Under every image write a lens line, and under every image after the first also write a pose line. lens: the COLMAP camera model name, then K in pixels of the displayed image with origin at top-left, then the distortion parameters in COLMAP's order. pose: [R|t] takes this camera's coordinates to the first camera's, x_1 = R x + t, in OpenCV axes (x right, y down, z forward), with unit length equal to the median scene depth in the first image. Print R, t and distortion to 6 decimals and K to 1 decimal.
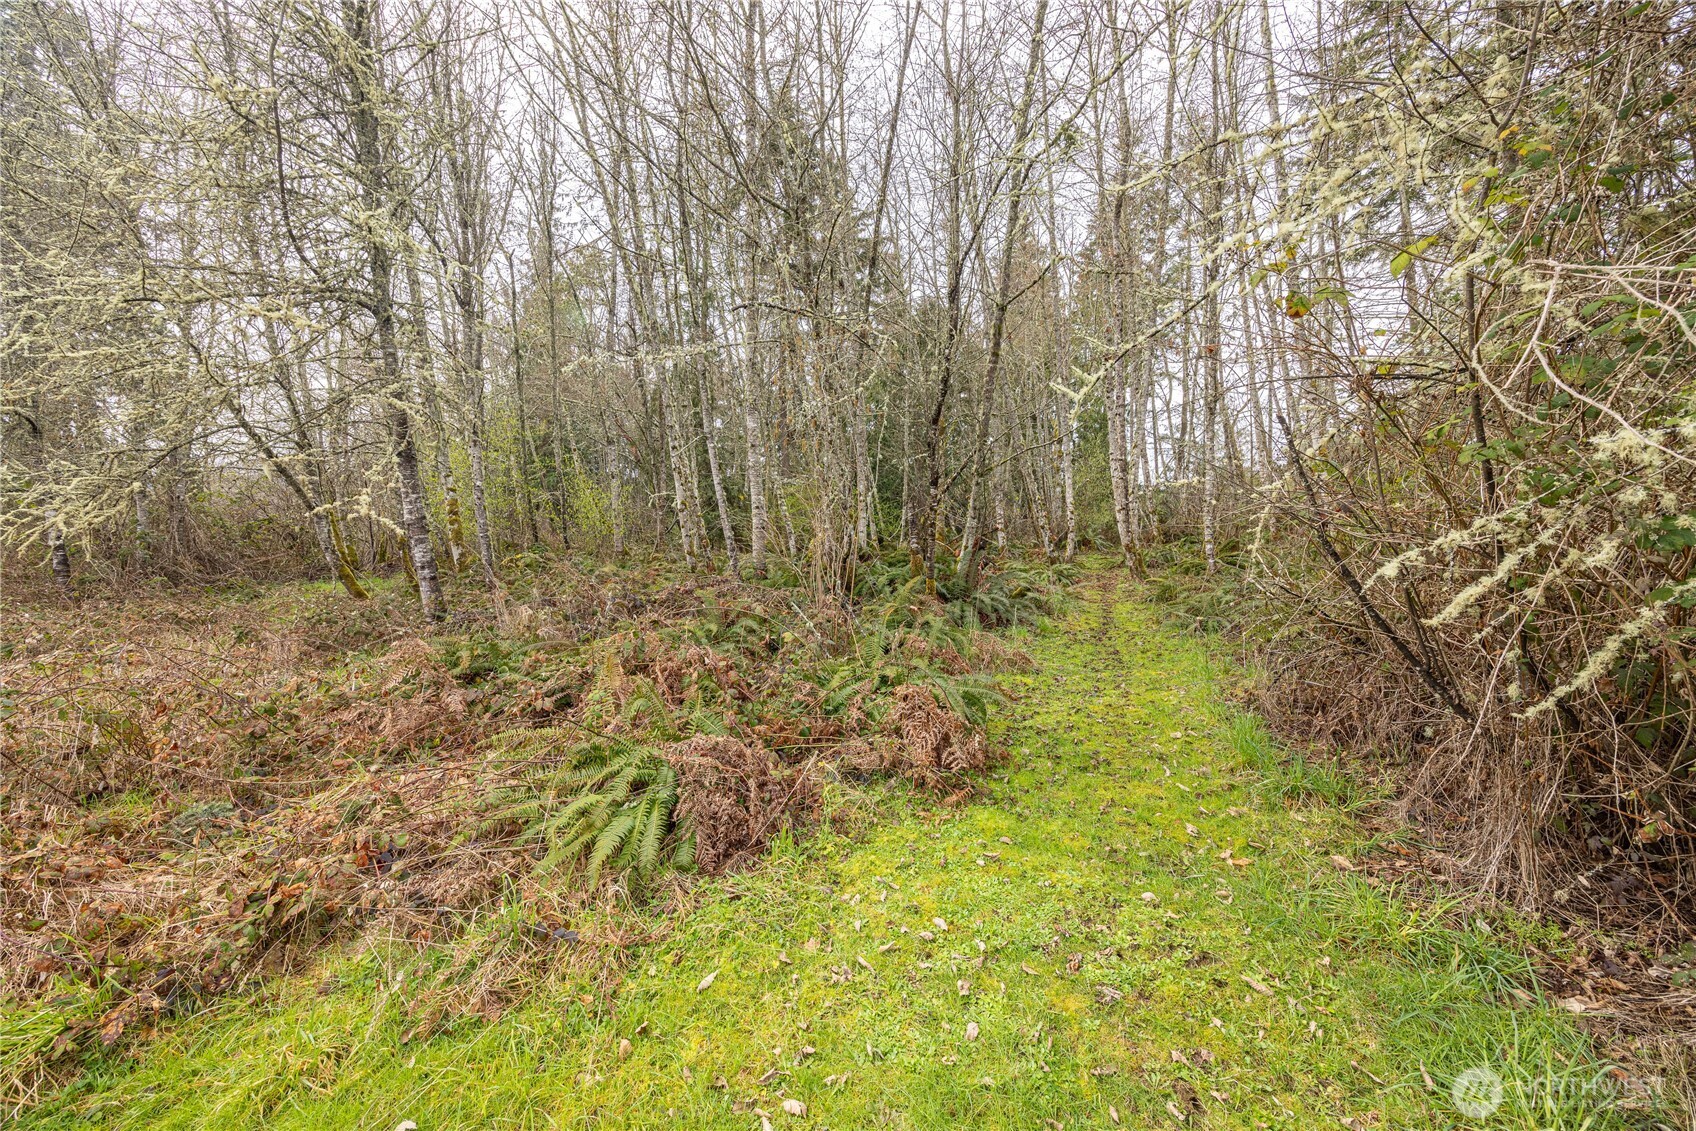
lens RADIAL K [[647.0, 0, 845.8], [0, 647.0, 562.0], [0, 0, 1]] dist [-0.000534, -0.000229]
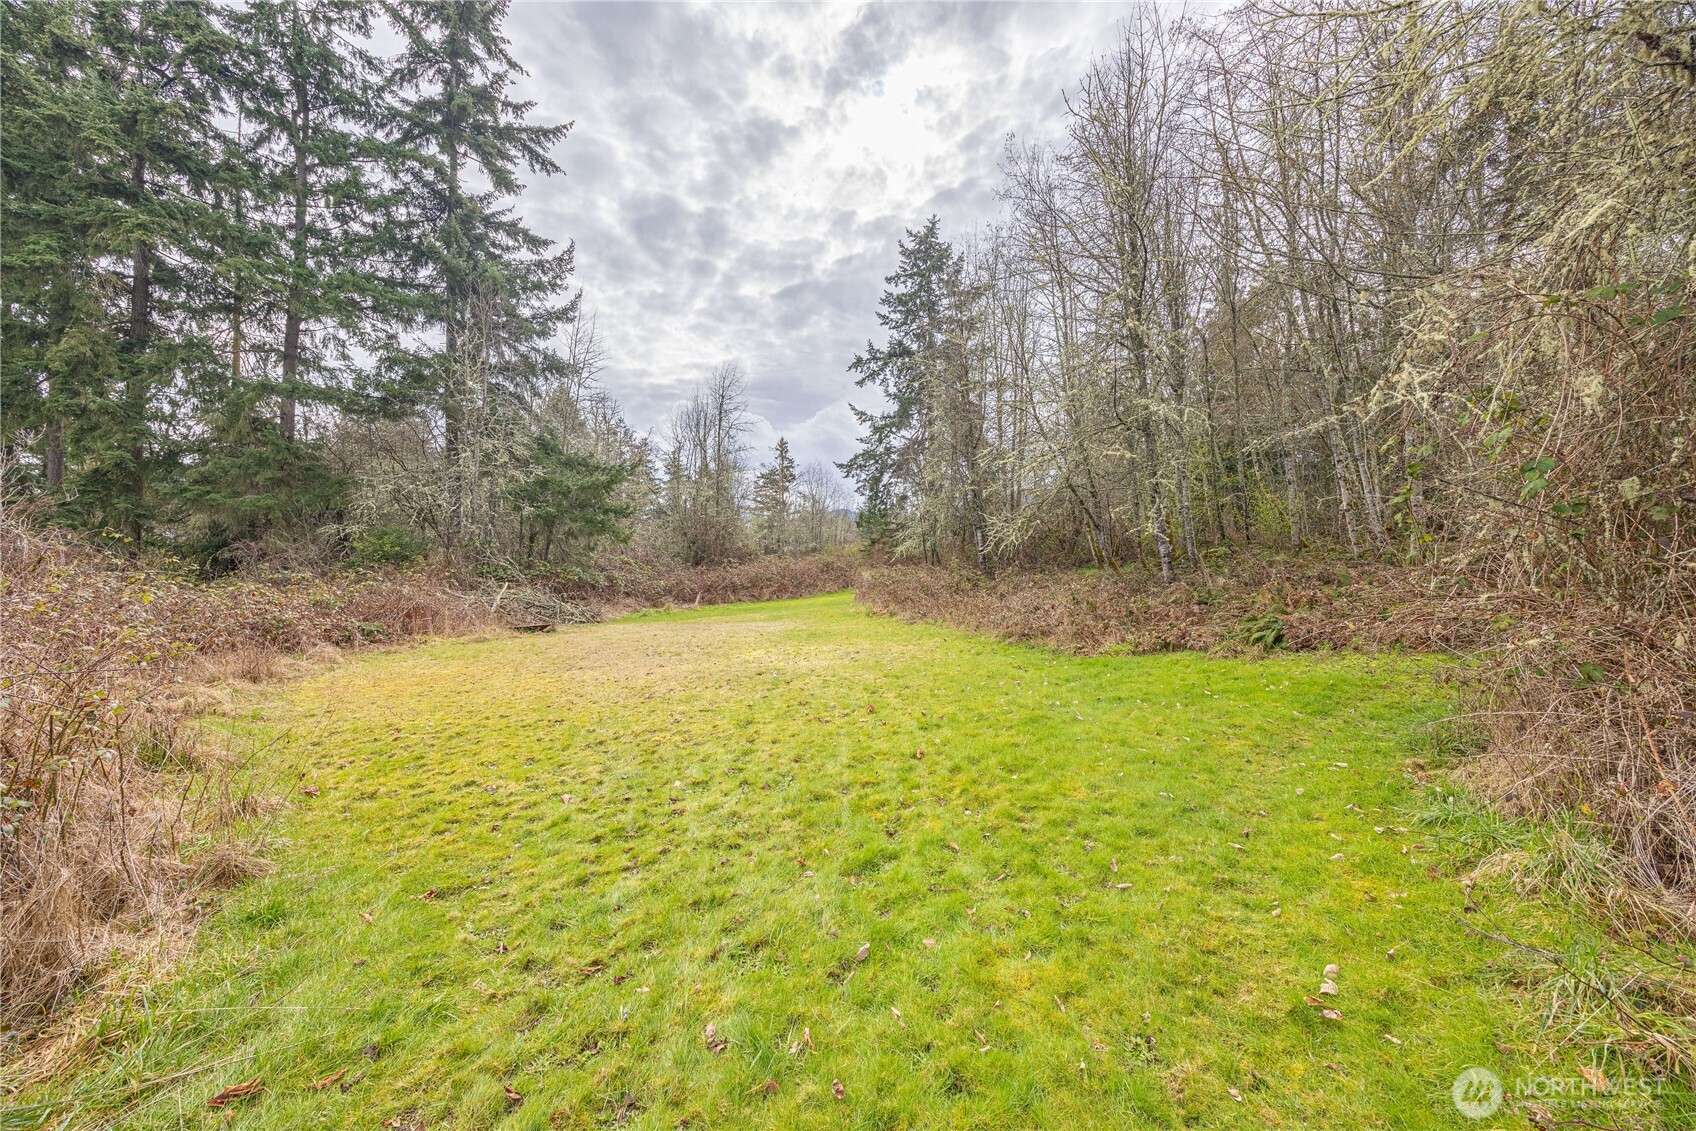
lens RADIAL K [[647.0, 0, 845.5], [0, 647.0, 559.3], [0, 0, 1]] dist [-0.000534, -0.000229]
pose [[0.566894, 0.000901, -0.823790, 0.218200], [0.000717, 0.999998, 0.001586, 0.008296], [0.823790, -0.001490, 0.566893, -0.488800]]
